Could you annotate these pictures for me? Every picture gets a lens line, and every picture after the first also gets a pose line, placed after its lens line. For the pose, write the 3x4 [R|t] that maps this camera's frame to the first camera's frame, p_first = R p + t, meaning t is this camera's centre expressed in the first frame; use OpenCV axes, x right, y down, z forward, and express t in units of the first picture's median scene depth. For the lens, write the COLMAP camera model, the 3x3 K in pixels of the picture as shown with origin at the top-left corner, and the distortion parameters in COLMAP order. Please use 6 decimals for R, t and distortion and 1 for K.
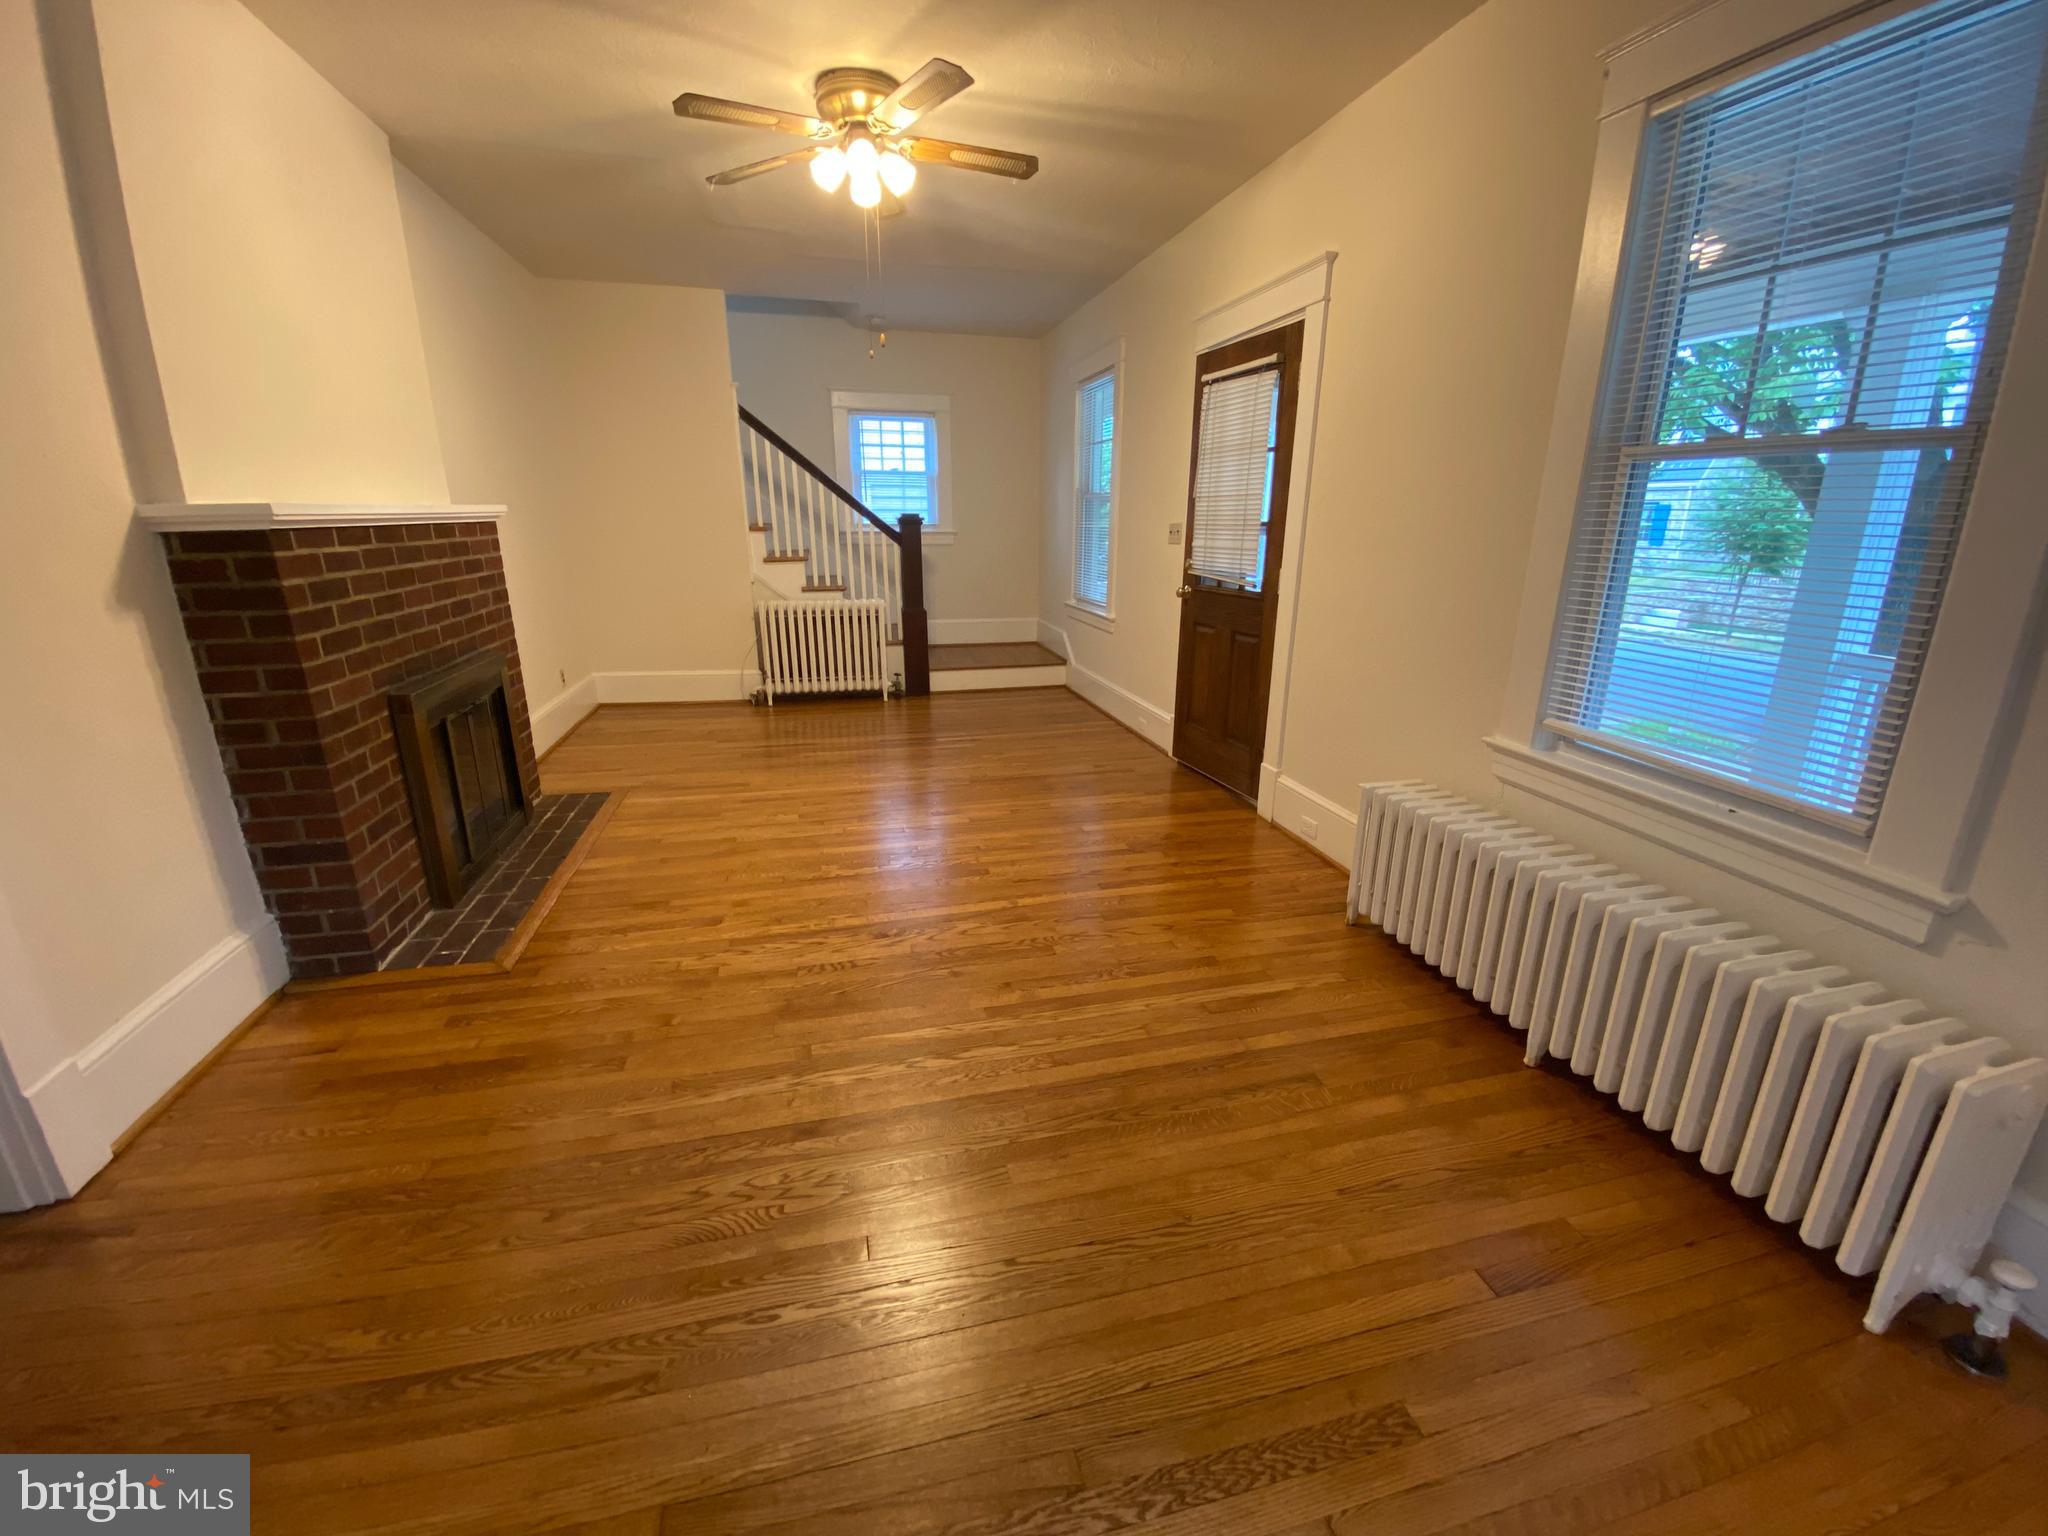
lens RADIAL K [[826.6, 0, 1034.6], [0, 826.6, 763.4], [0, 0, 1]] dist [0.030901, -0.026837]
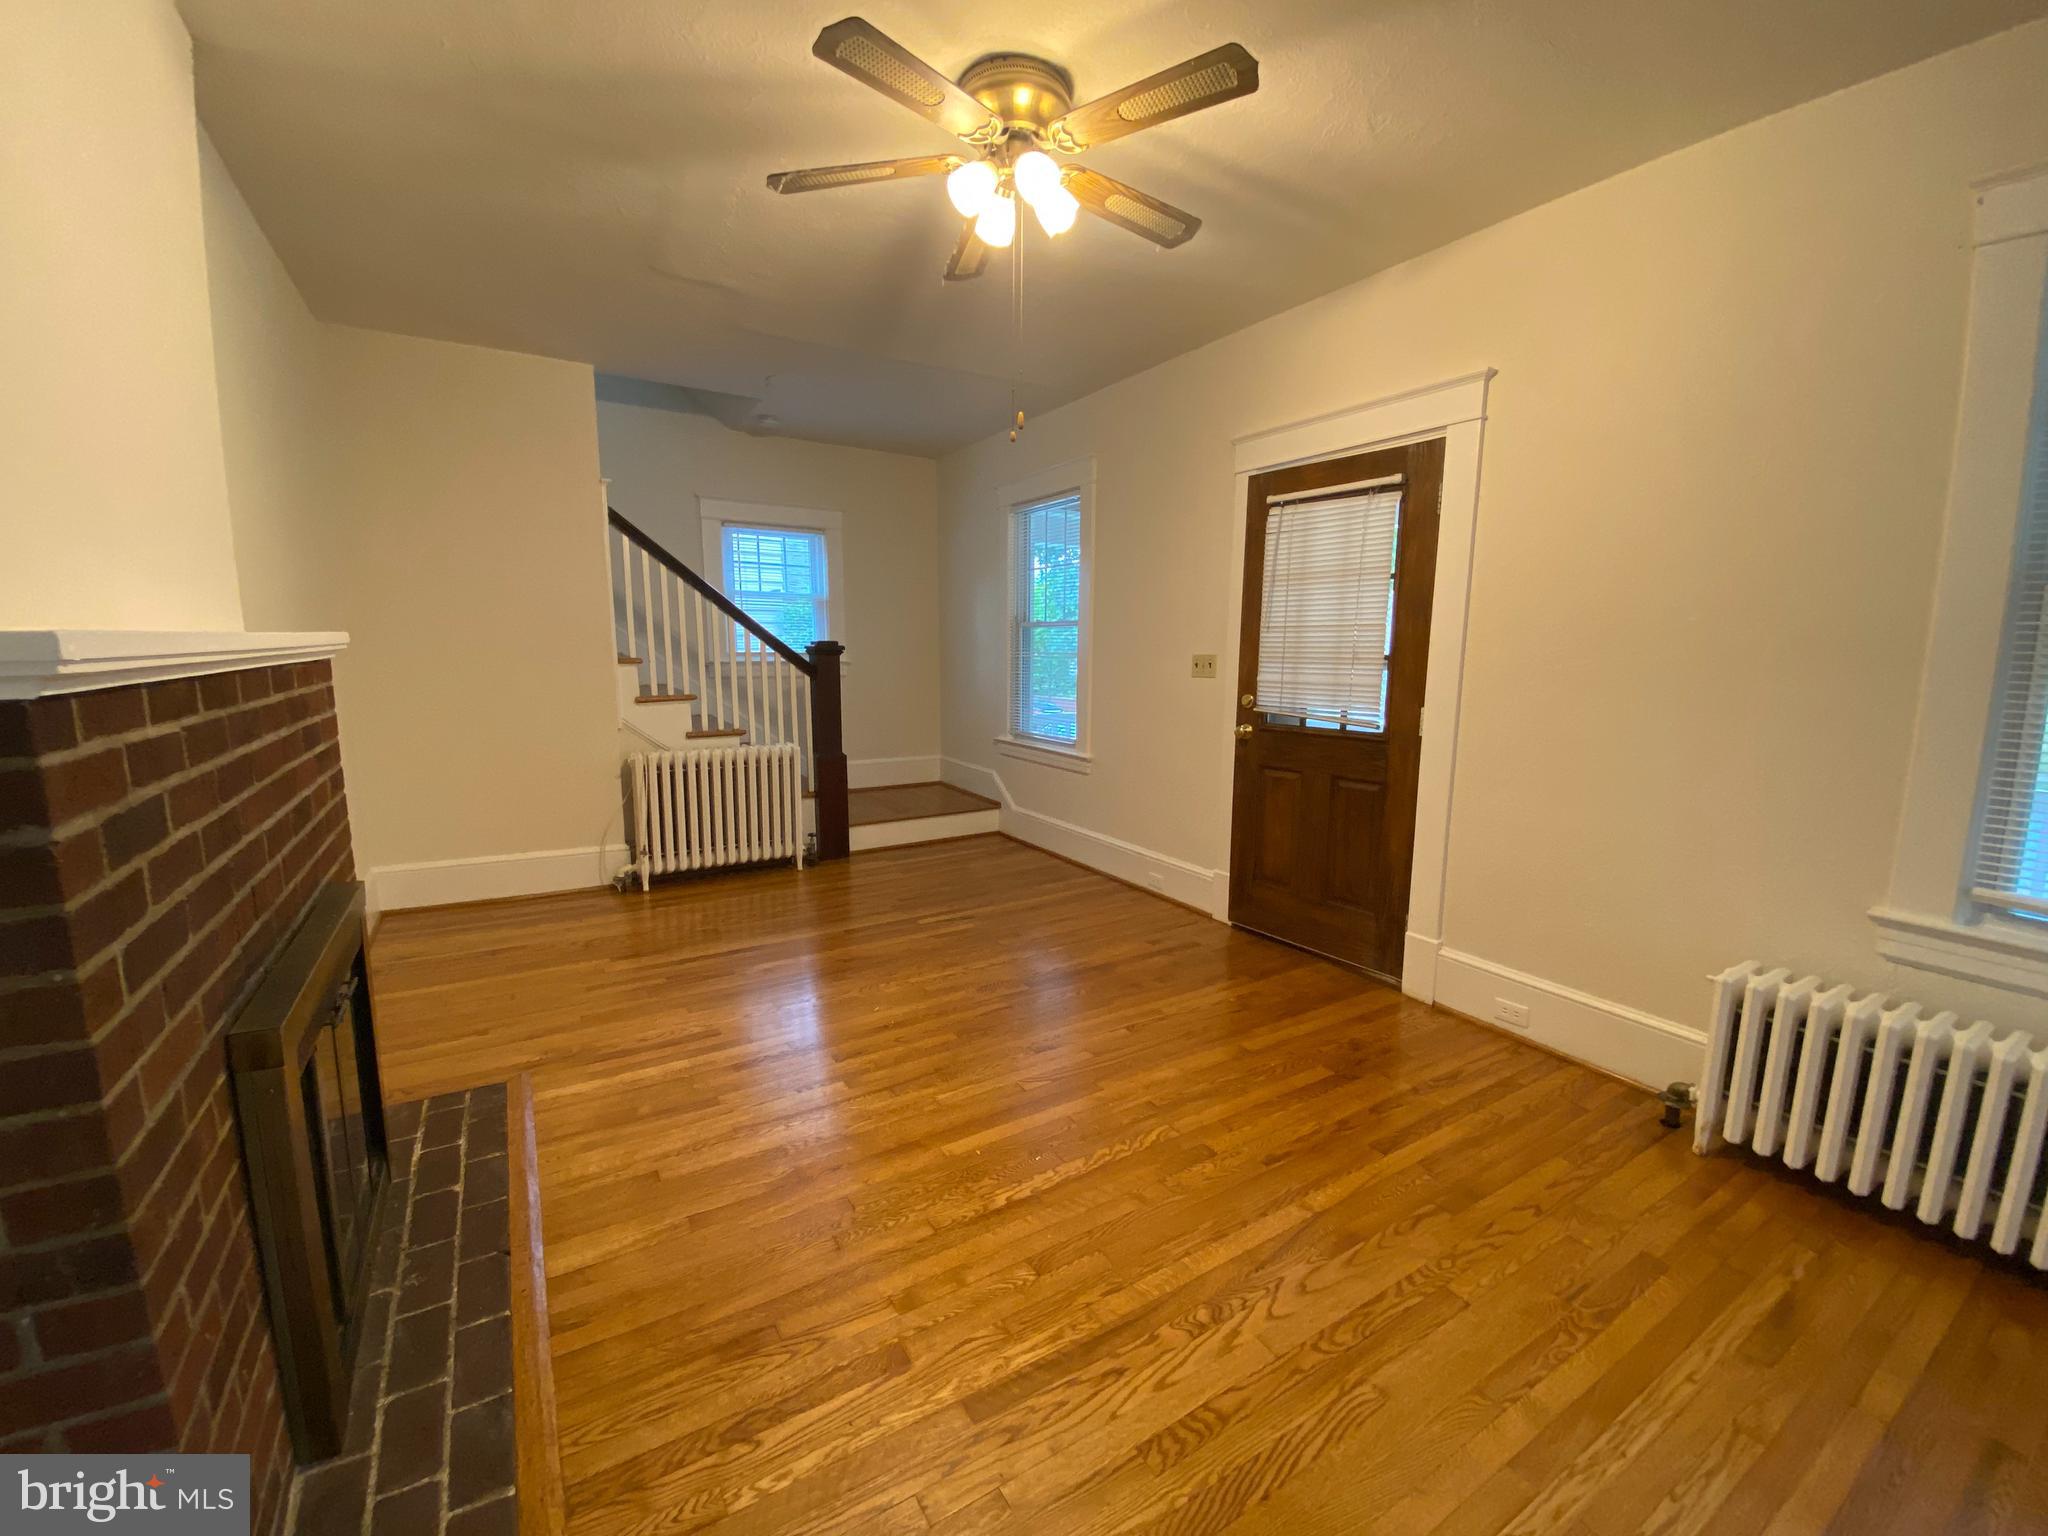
lens RADIAL K [[818.6, 0, 1022.8], [0, 818.6, 761.6], [0, 0, 1]] dist [0.026133, -0.025446]
pose [[0.953877, -0.040986, 0.297385, -0.328764], [0.083069, 0.987991, -0.130282, -0.092211], [-0.288474, 0.148977, 0.945827, 0.287161]]
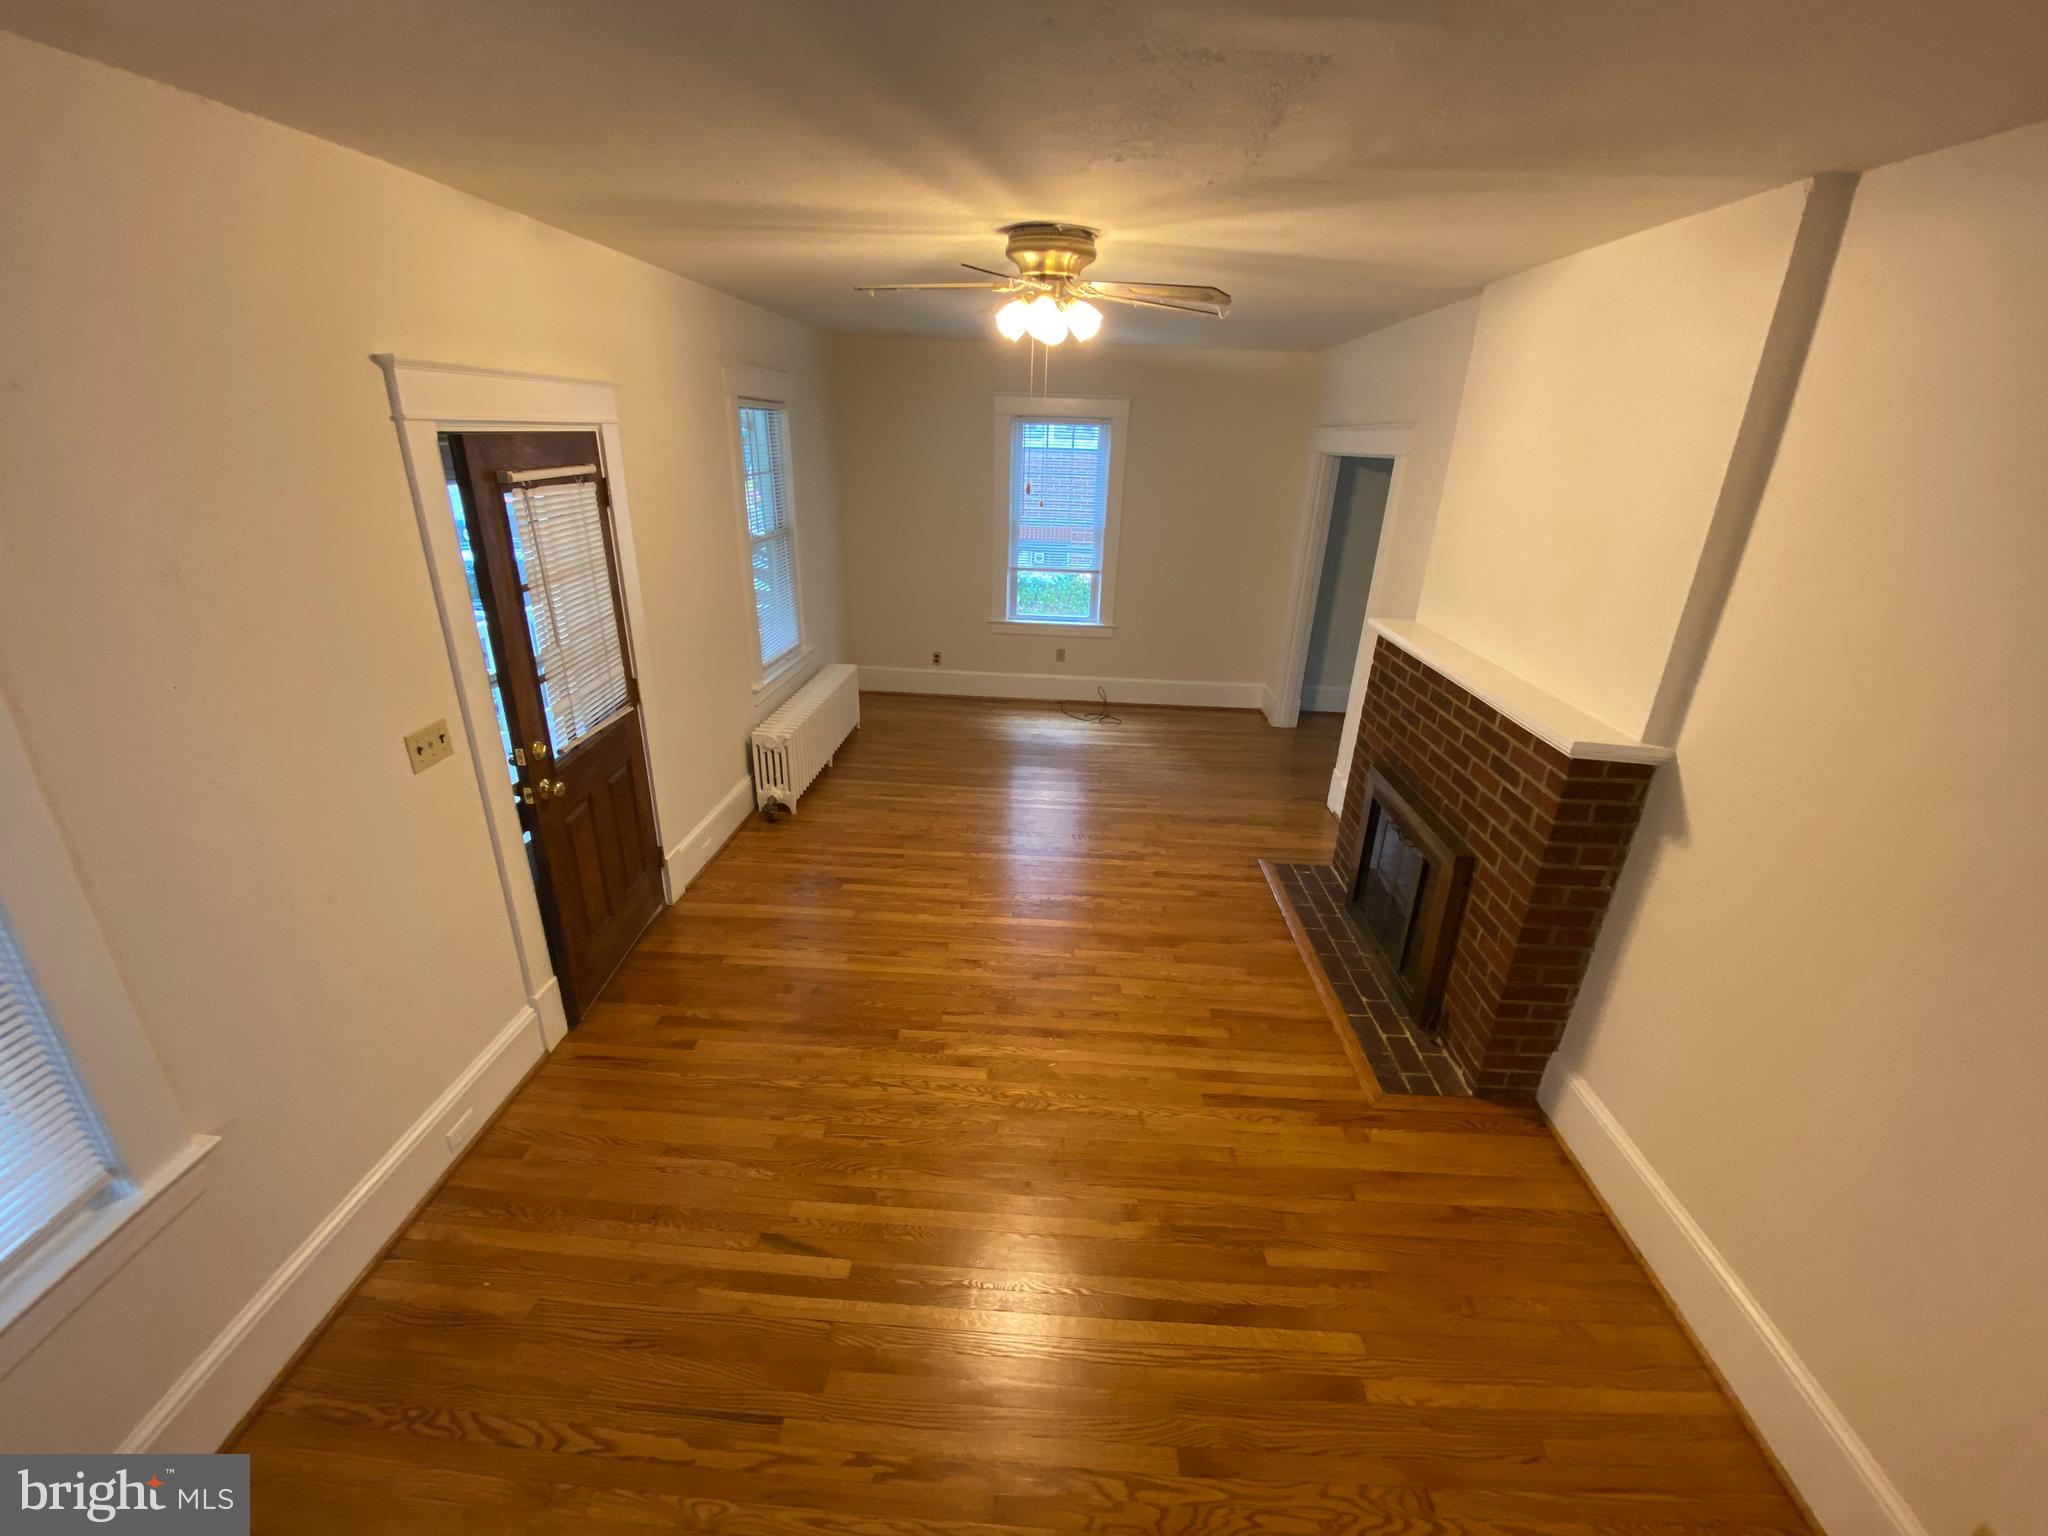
lens RADIAL K [[818.6, 0, 1022.8], [0, 818.6, 761.6], [0, 0, 1]] dist [0.026133, -0.025446]
pose [[-0.953630, -0.136956, 0.268016, -0.380504], [0.057489, 0.791197, 0.608854, -0.663368], [-0.295440, 0.596029, -0.746635, 1.513588]]
